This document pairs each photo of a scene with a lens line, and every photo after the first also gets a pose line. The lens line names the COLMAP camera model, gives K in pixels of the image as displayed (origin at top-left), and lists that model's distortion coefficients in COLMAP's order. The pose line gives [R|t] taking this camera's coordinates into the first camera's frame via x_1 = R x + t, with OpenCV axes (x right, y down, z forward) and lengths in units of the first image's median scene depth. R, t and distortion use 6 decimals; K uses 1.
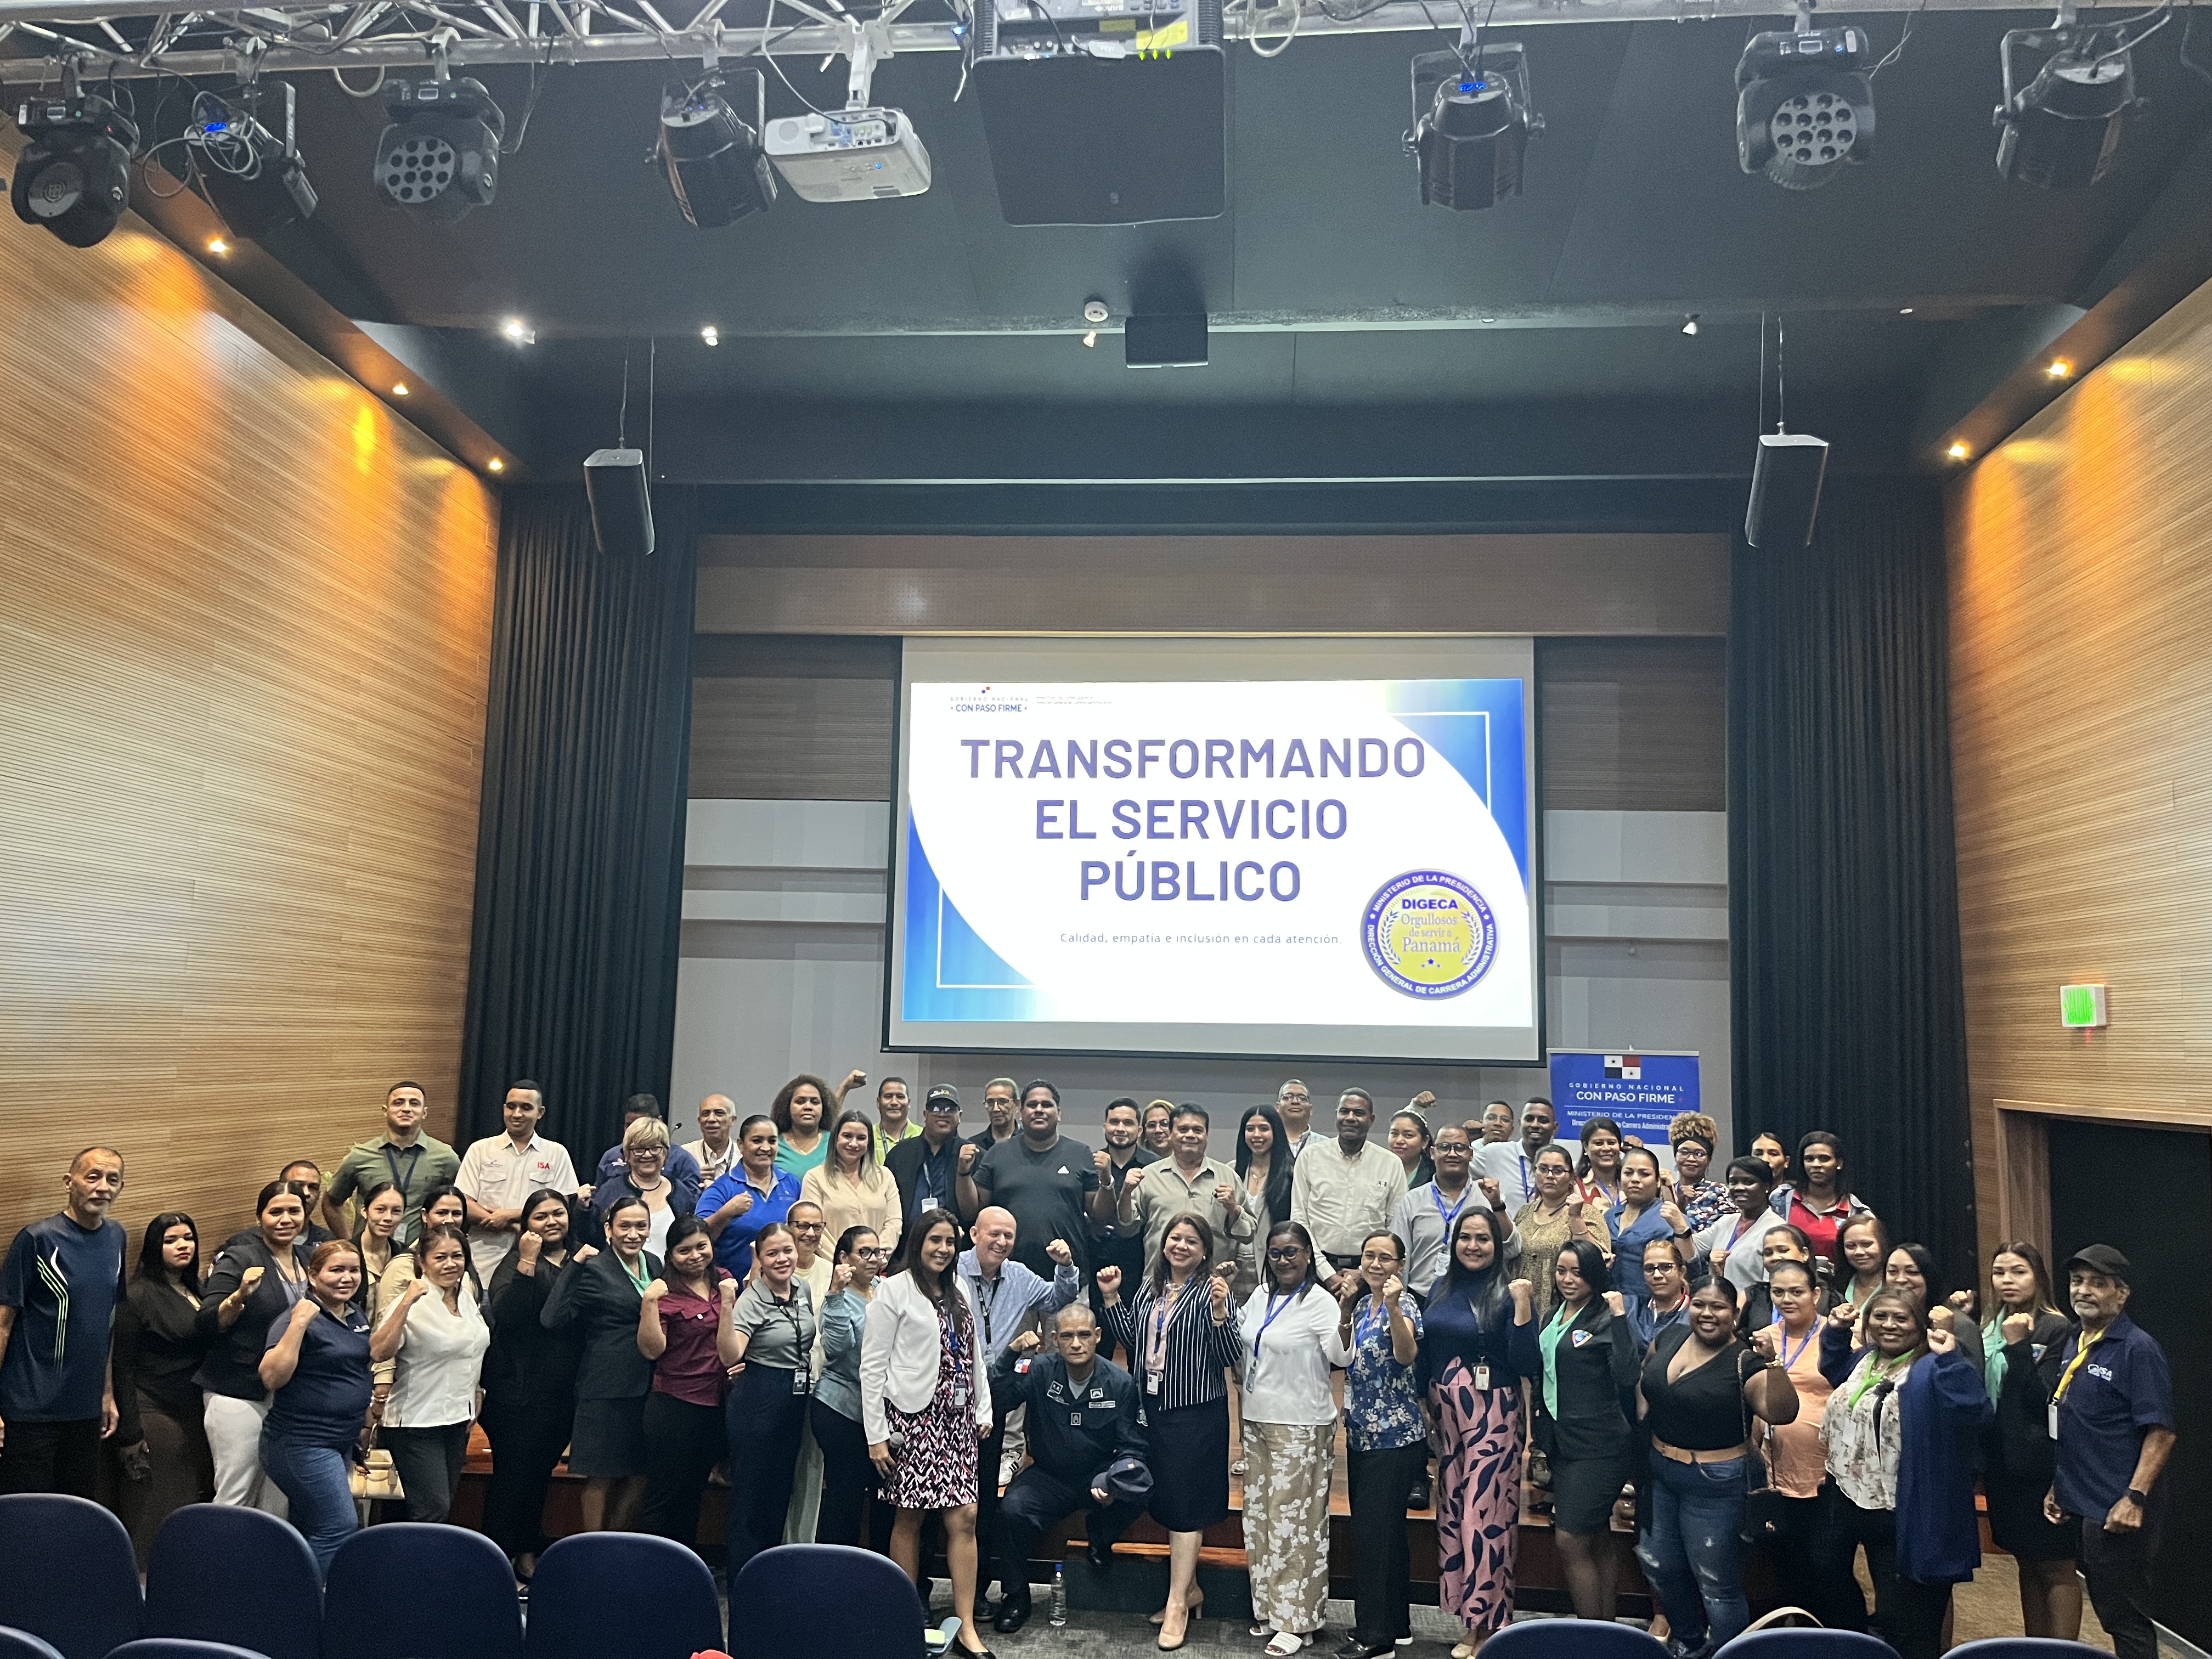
lens RADIAL K [[1665.9, 0, 1080.0], [0, 1665.9, 836.3], [0, 0, 1]] dist [0.105219, -0.114734]
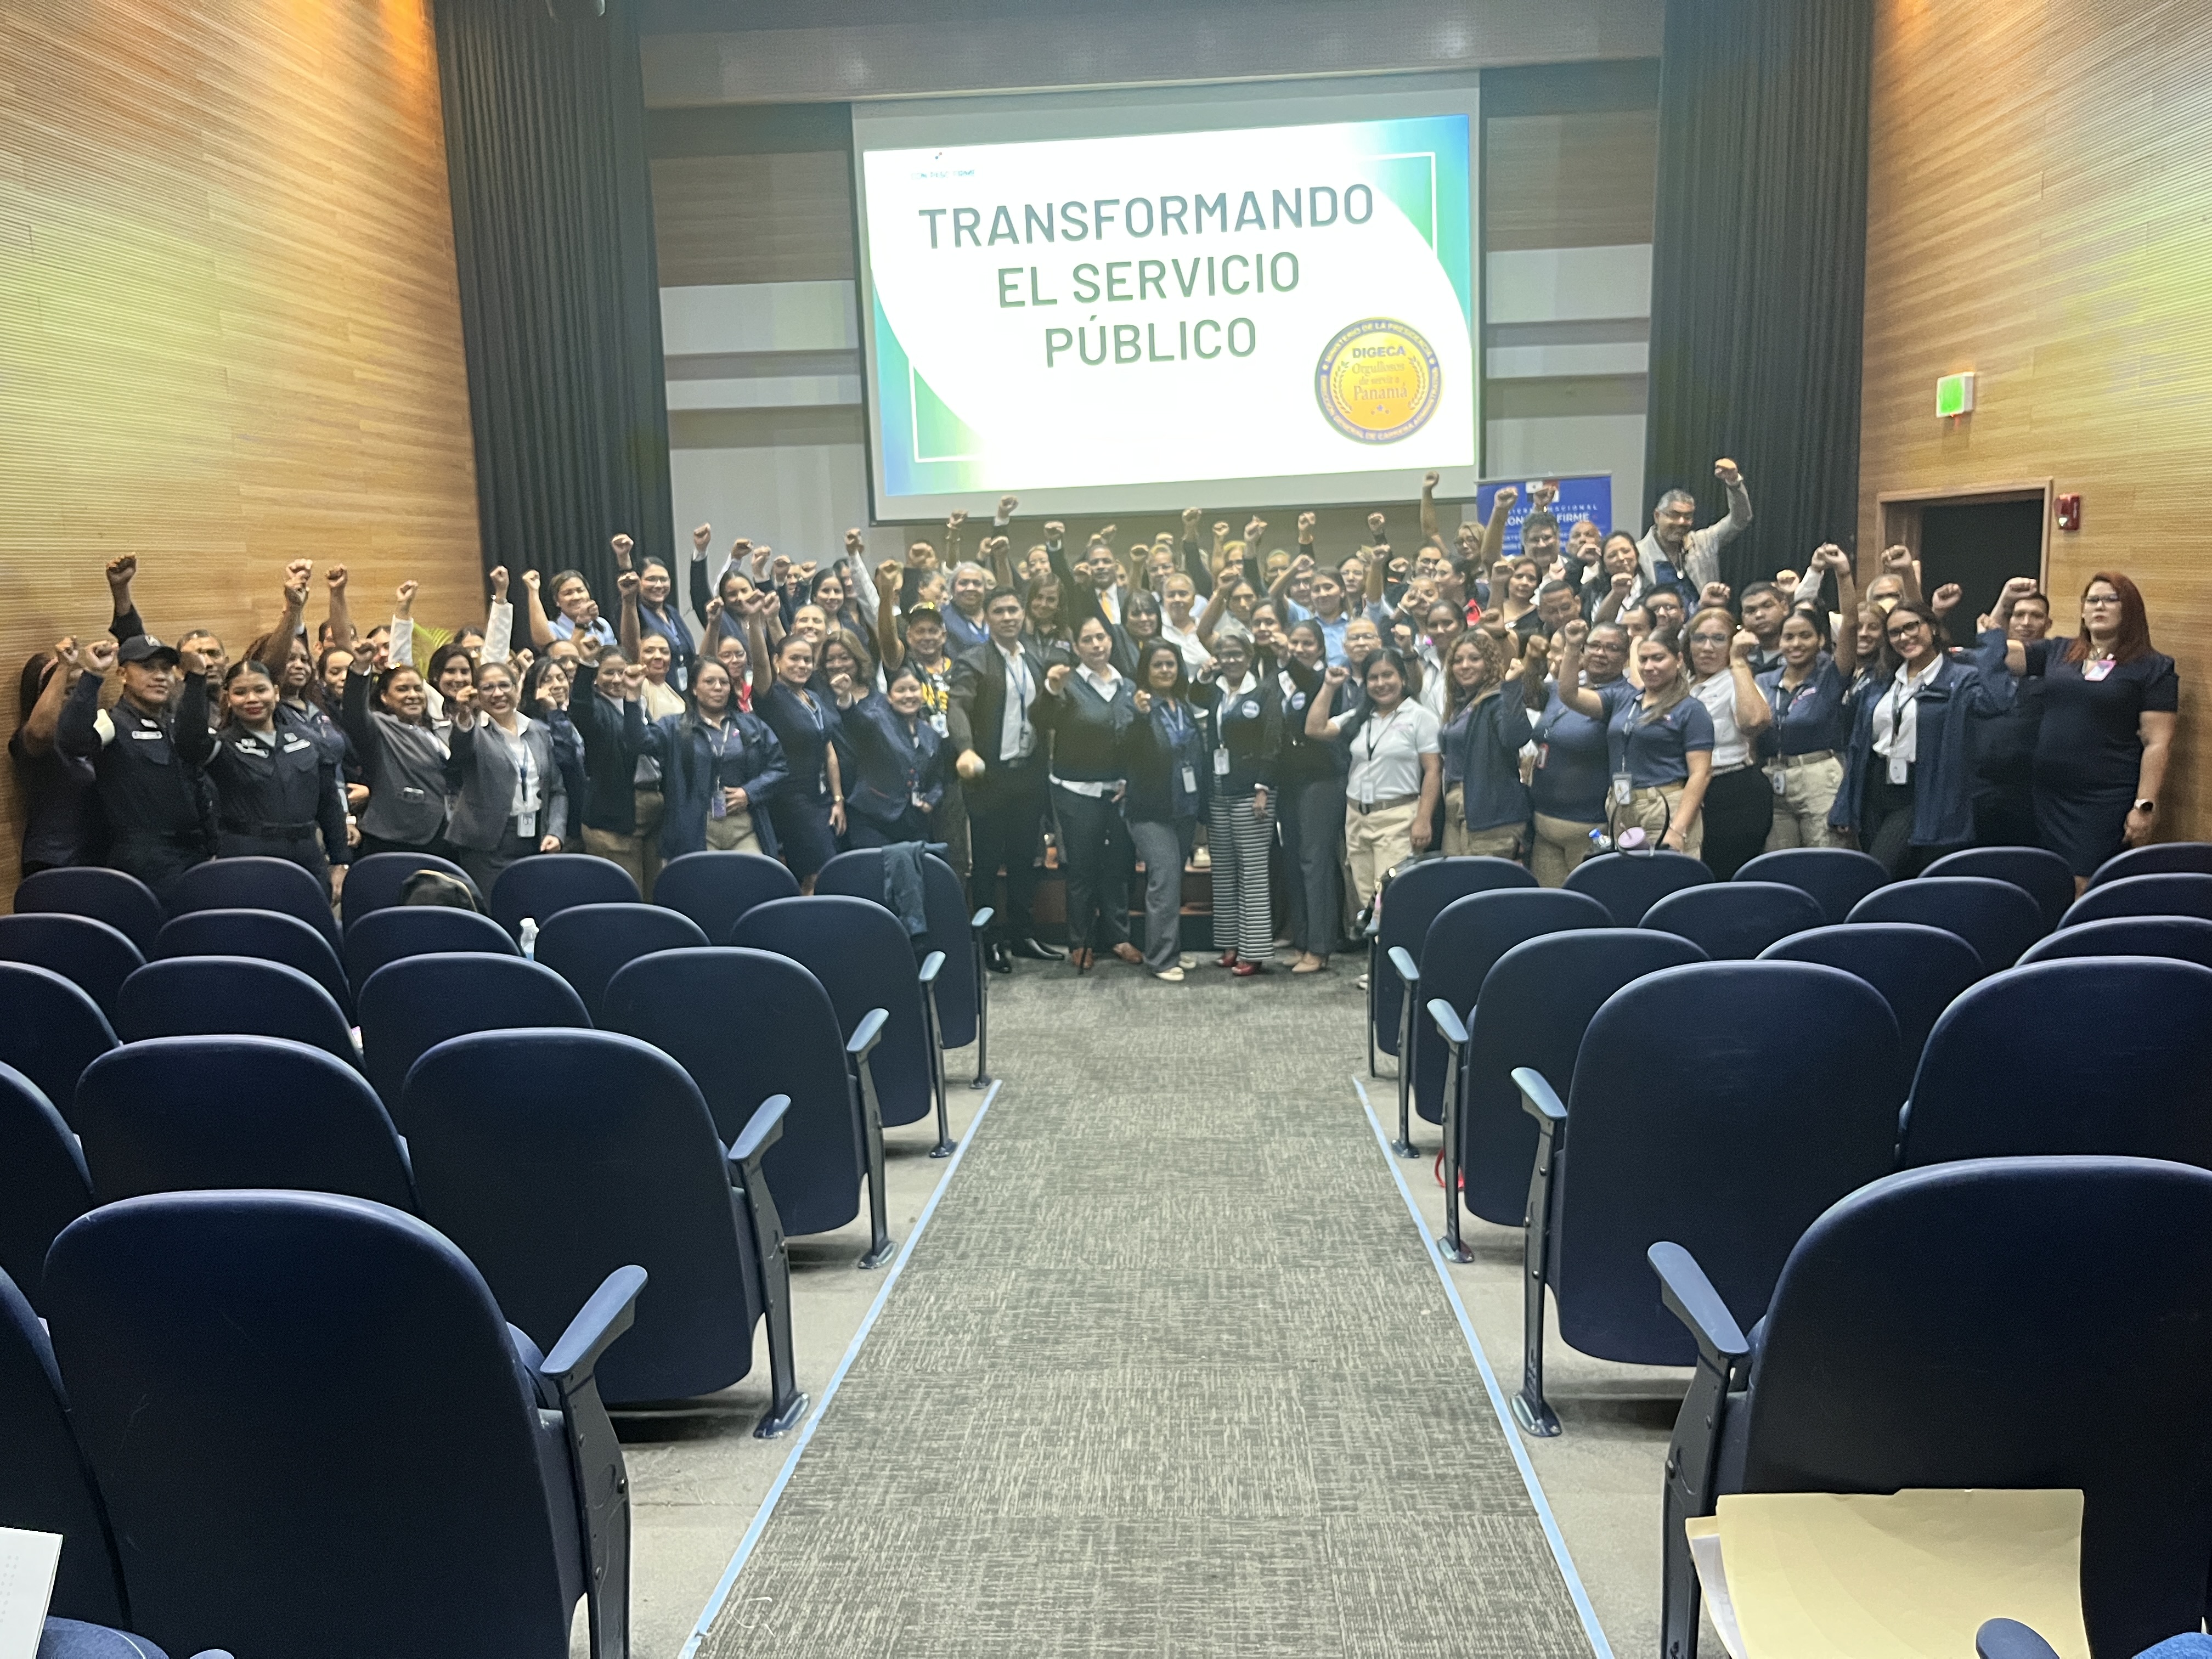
lens RADIAL K [[1667.9, 0, 1106.0], [0, 1667.9, 829.5], [0, 0, 1]] dist [0.067950, -0.096205]
pose [[0.997810, -0.062659, 0.021208, -0.002981], [0.054327, 0.959131, 0.277699, 0.026379], [-0.037742, -0.275939, 0.960434, -0.087536]]
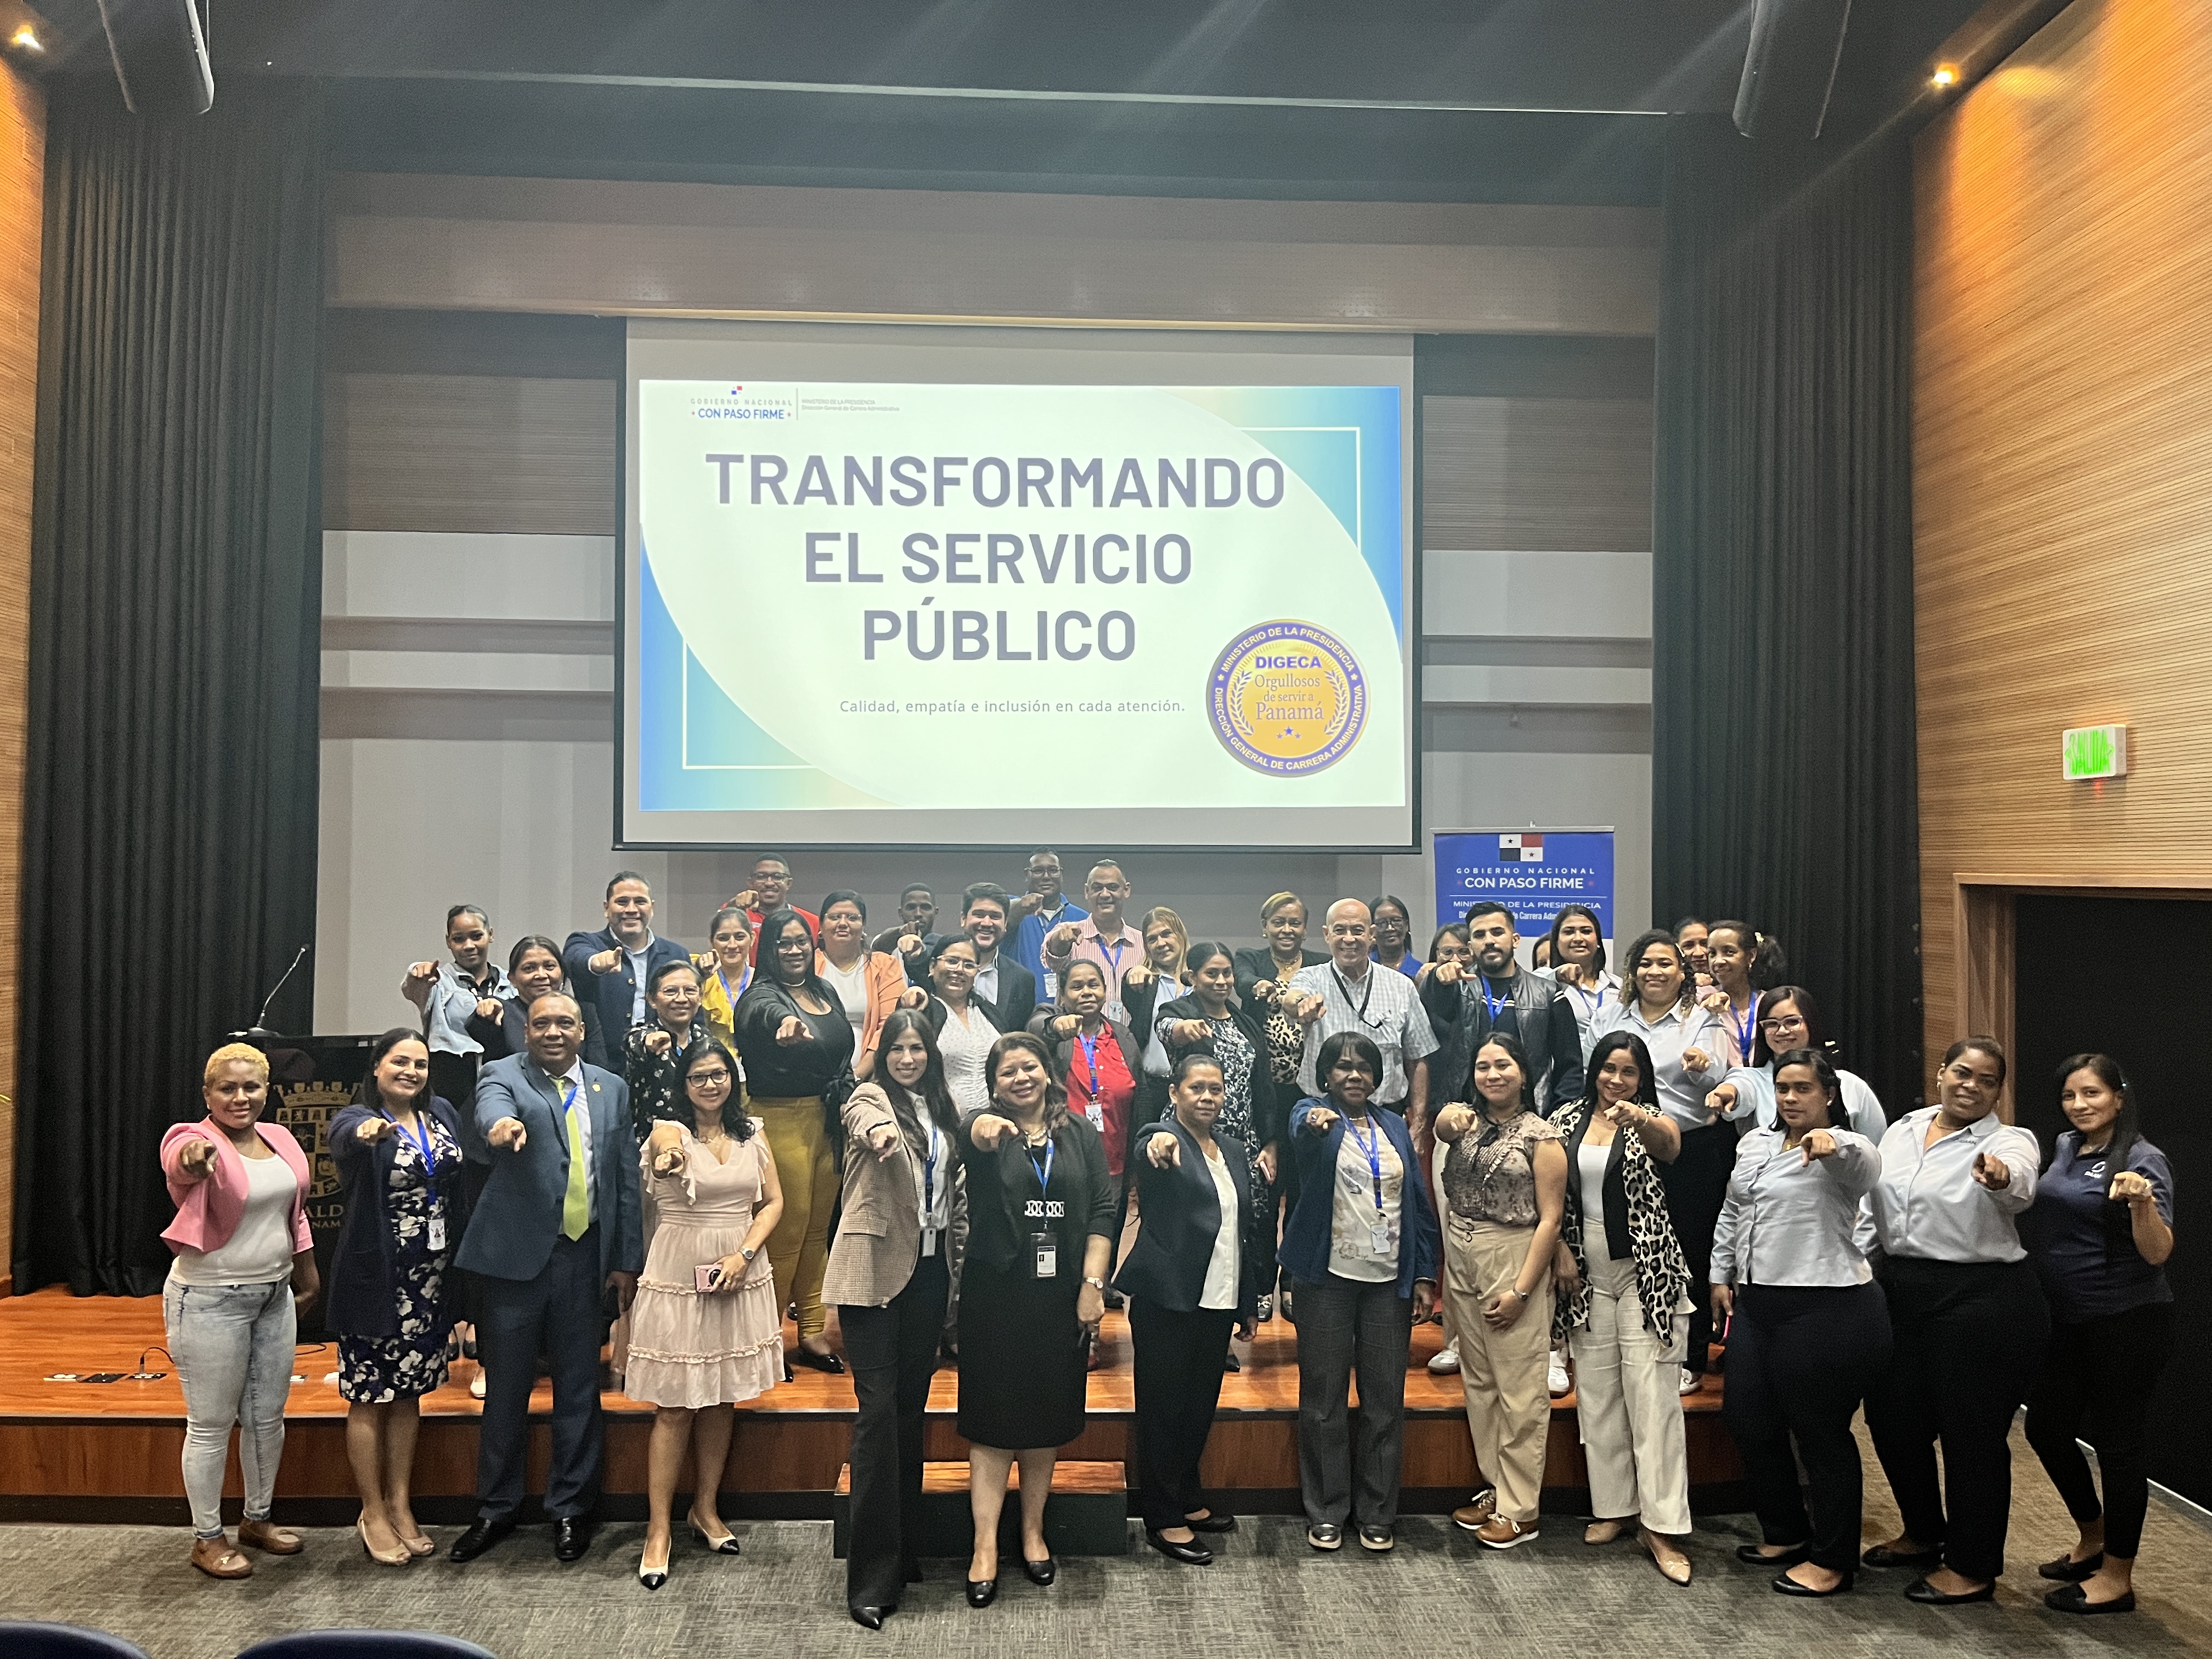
lens RADIAL K [[1665.9, 0, 1080.0], [0, 1665.9, 836.3], [0, 0, 1]] dist [0.105219, -0.114734]
pose [[0.993596, -0.015483, 0.111926, 0.012137], [0.003483, 0.994293, 0.106623, 0.037690], [-0.112938, -0.105550, 0.987980, 0.184127]]
